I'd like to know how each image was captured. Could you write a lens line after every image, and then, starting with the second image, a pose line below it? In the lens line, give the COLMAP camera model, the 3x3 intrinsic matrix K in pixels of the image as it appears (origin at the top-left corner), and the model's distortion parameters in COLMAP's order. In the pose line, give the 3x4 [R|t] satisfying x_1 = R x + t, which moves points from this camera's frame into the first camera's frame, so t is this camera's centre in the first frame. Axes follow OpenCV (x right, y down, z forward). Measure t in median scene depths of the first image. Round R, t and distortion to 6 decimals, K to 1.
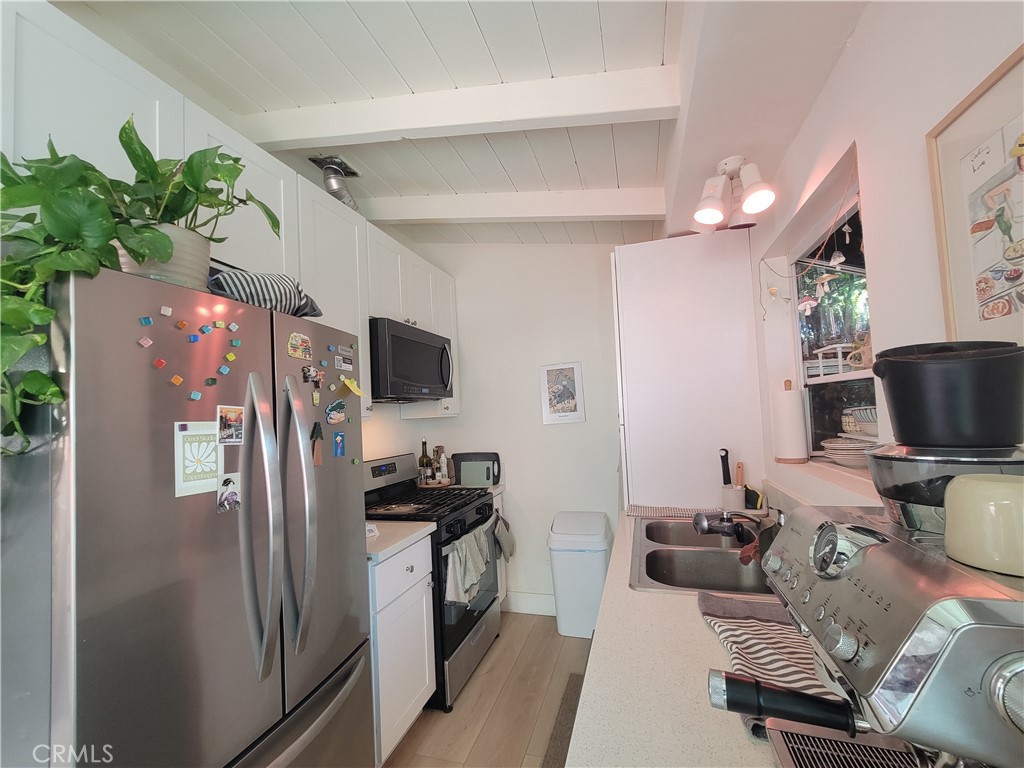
lens RADIAL K [[411.0, 0, 512.1], [0, 411.0, 395.7], [0, 0, 1]] dist [-0.000052, -0.000002]
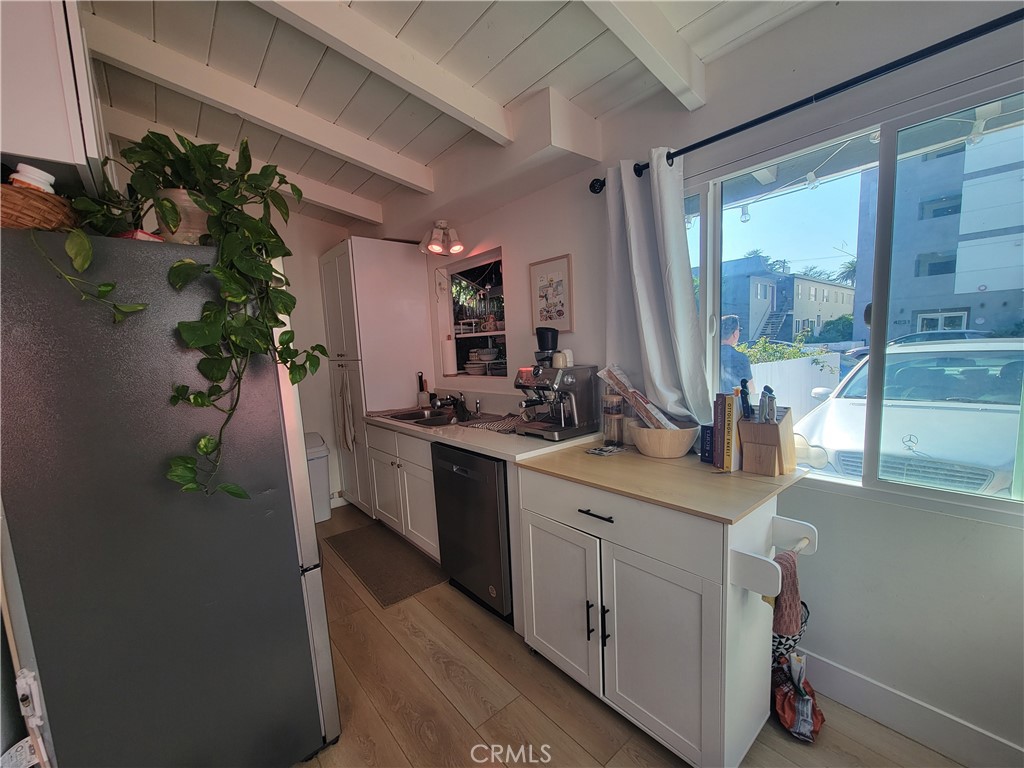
lens RADIAL K [[415.1, 0, 516.4], [0, 415.1, 393.4], [0, 0, 1]] dist [-0.000302, 0.000042]
pose [[0.524142, -0.075143, 0.848309, -0.911715], [-0.010271, 0.995470, 0.094525, 0.051112], [-0.851569, -0.058258, 0.520996, -0.345071]]
